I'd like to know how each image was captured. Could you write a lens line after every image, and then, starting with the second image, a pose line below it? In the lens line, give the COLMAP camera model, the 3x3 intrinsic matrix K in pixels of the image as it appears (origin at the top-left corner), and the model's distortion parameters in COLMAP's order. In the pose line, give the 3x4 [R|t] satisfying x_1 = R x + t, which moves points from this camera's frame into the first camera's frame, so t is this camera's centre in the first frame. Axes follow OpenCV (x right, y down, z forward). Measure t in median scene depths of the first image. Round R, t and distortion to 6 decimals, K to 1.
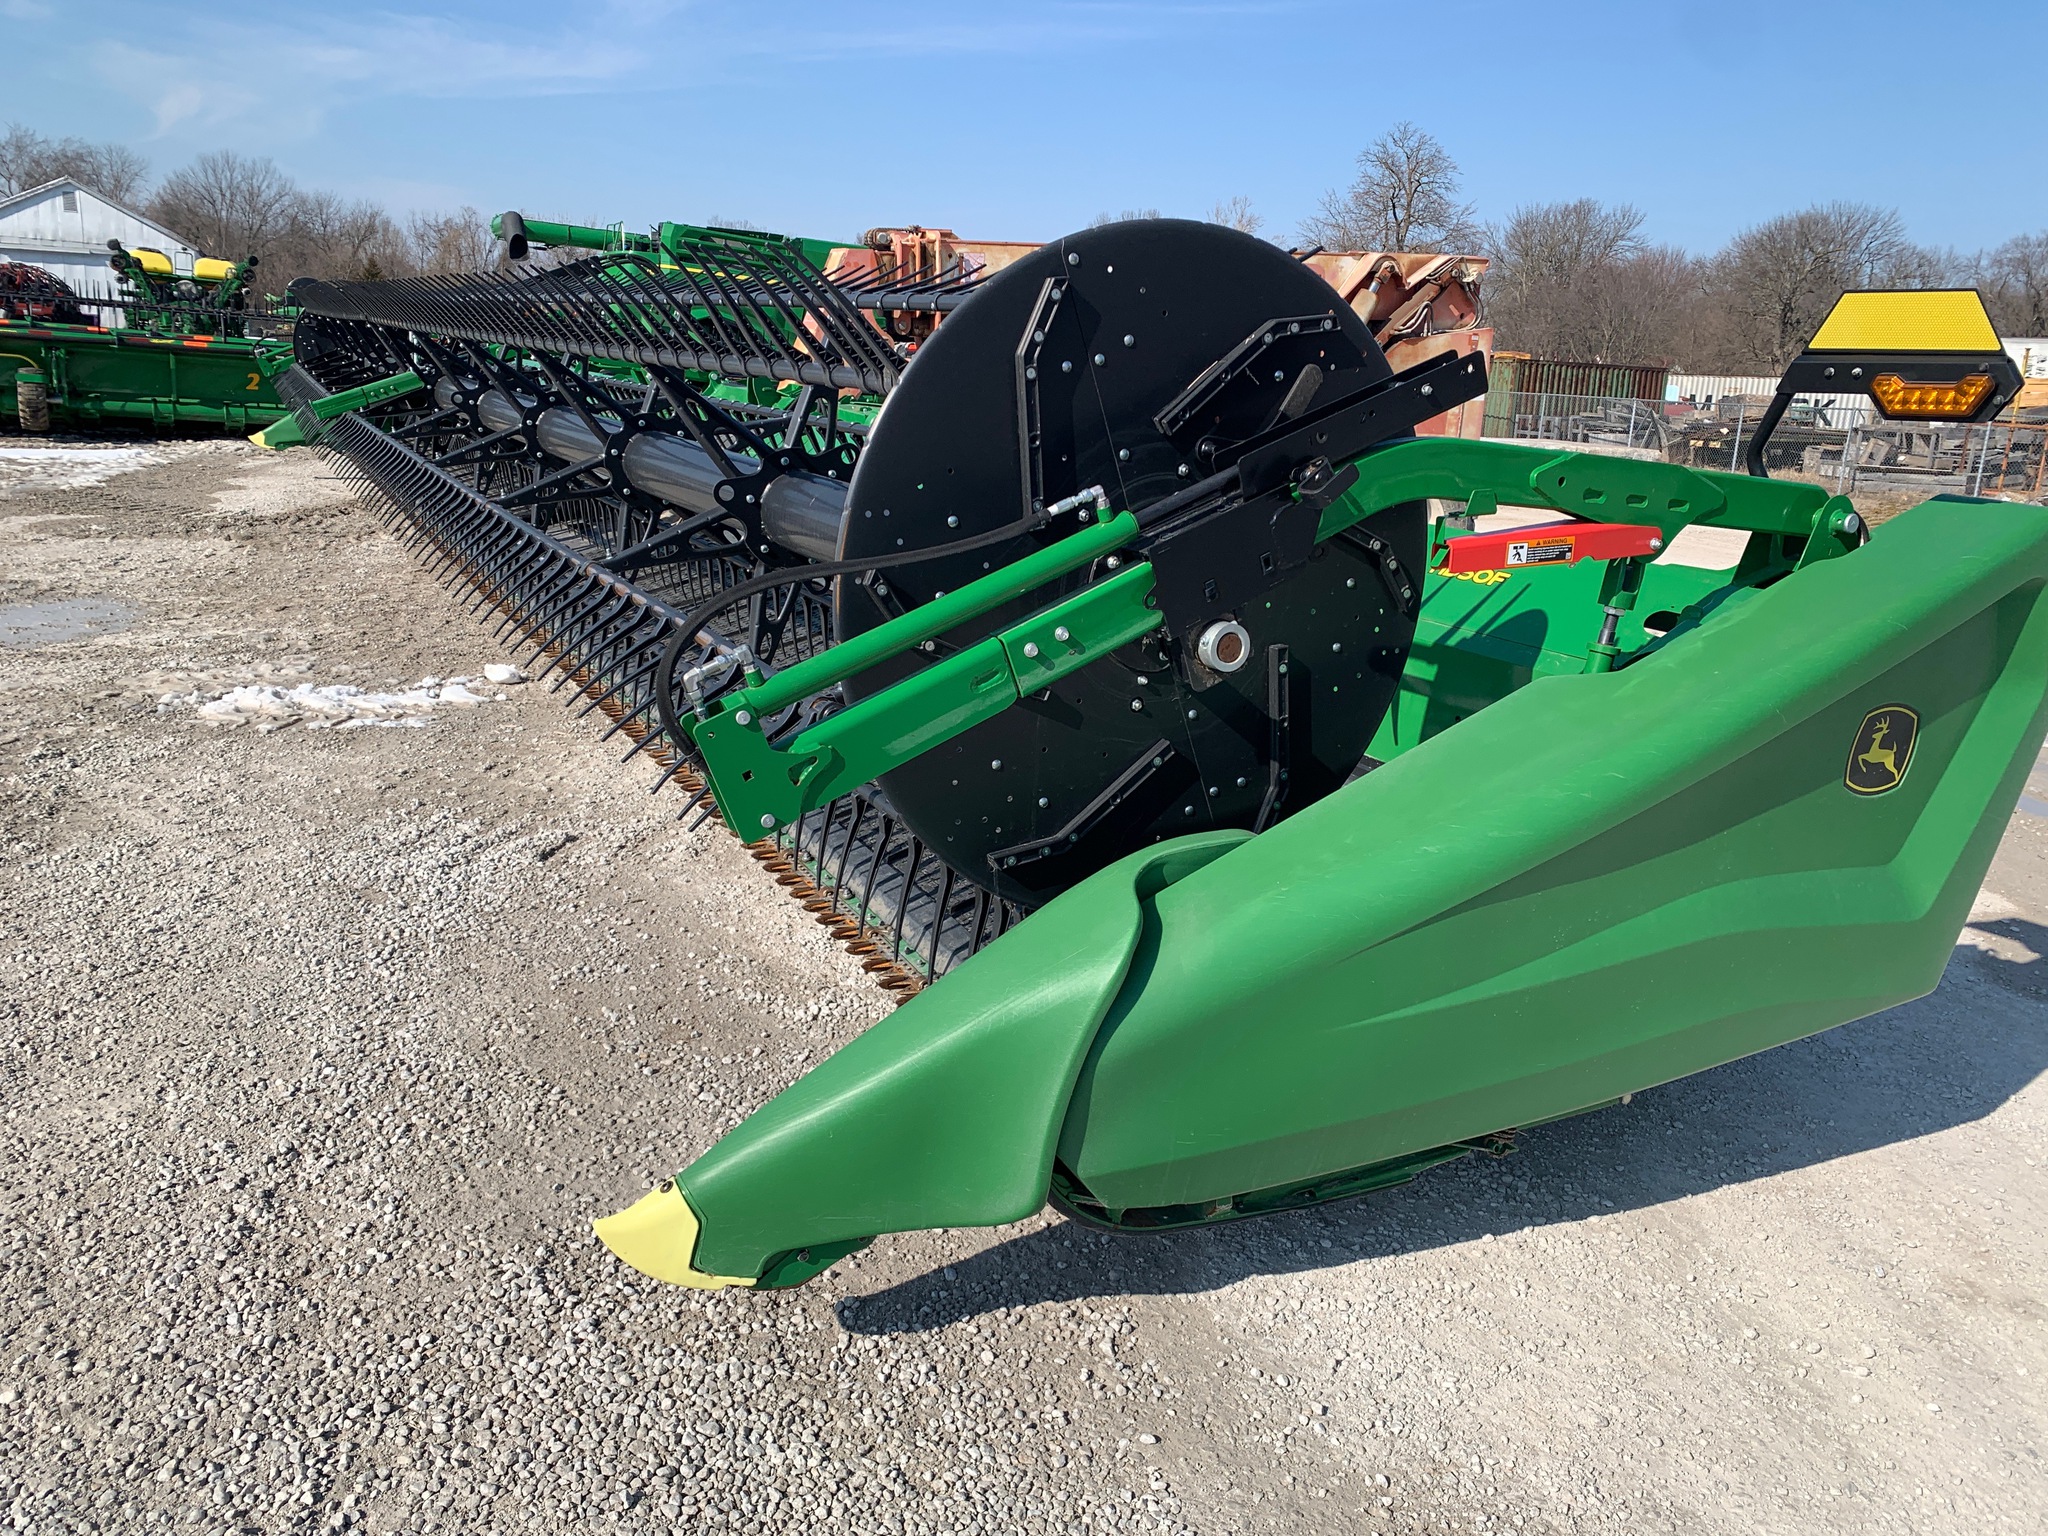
lens RADIAL K [[1617.1, 0, 1022.3], [0, 1617.1, 763.3], [0, 0, 1]] dist [0.051381, -0.043669]
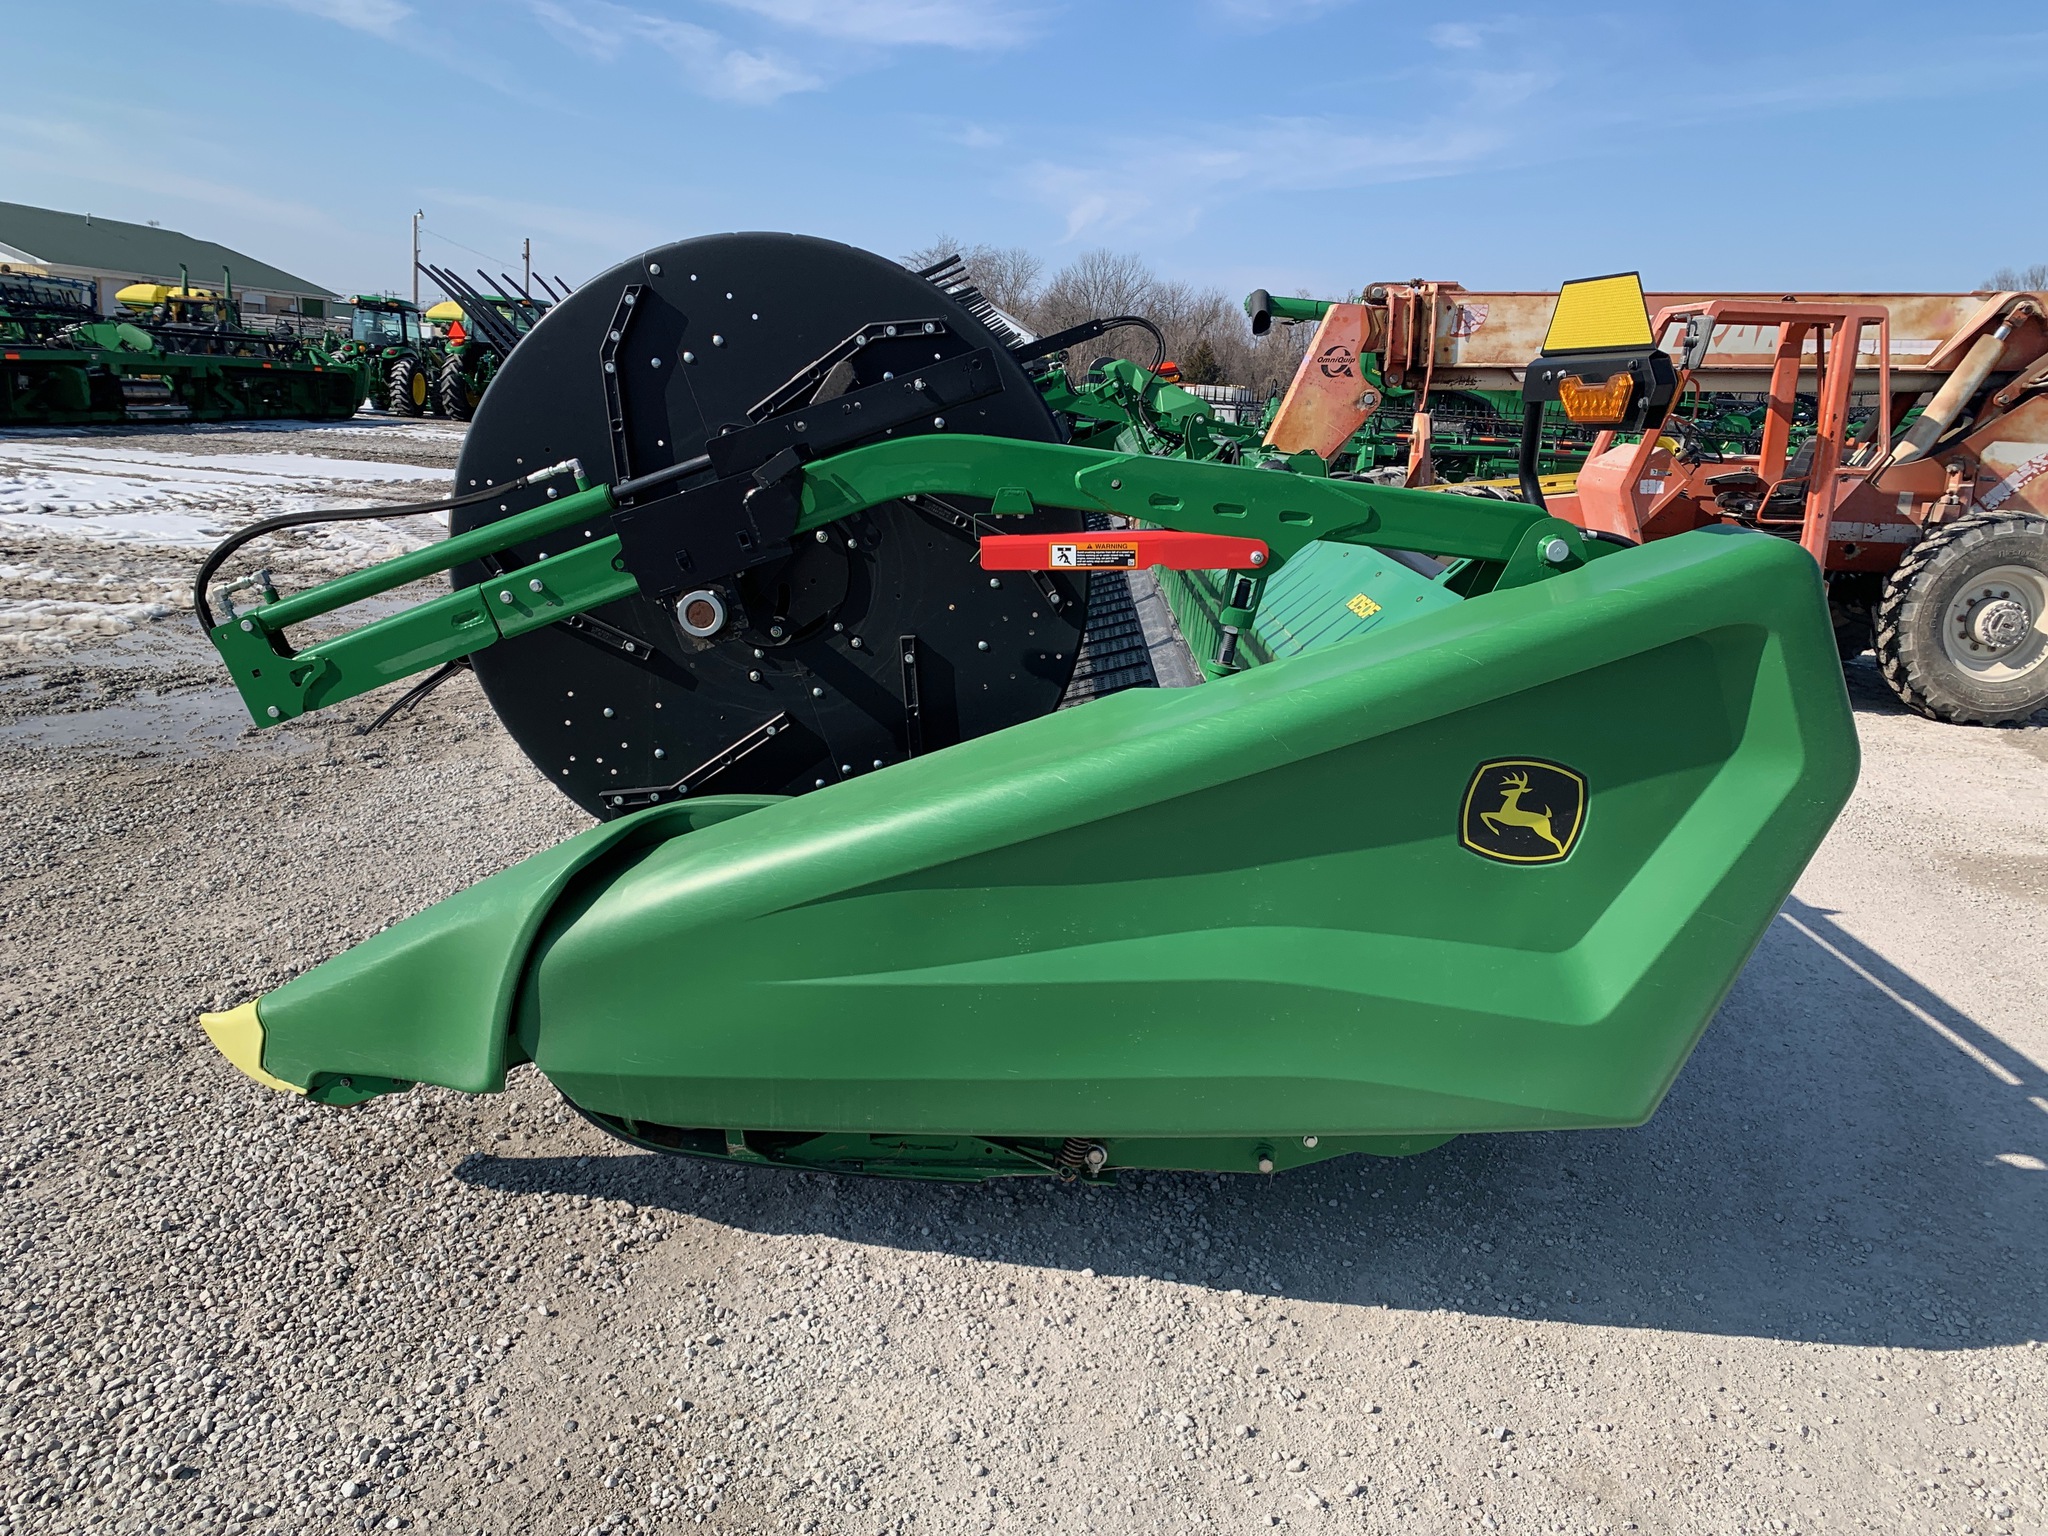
lens RADIAL K [[1644.2, 0, 1027.2], [0, 1644.2, 765.8], [0, 0, 1]] dist [0.006871, 0.014562]
pose [[0.866841, 0.108048, -0.486737, 0.740728], [-0.130920, 0.991306, -0.013103, 0.013804], [0.481089, 0.075082, 0.873451, 0.123296]]
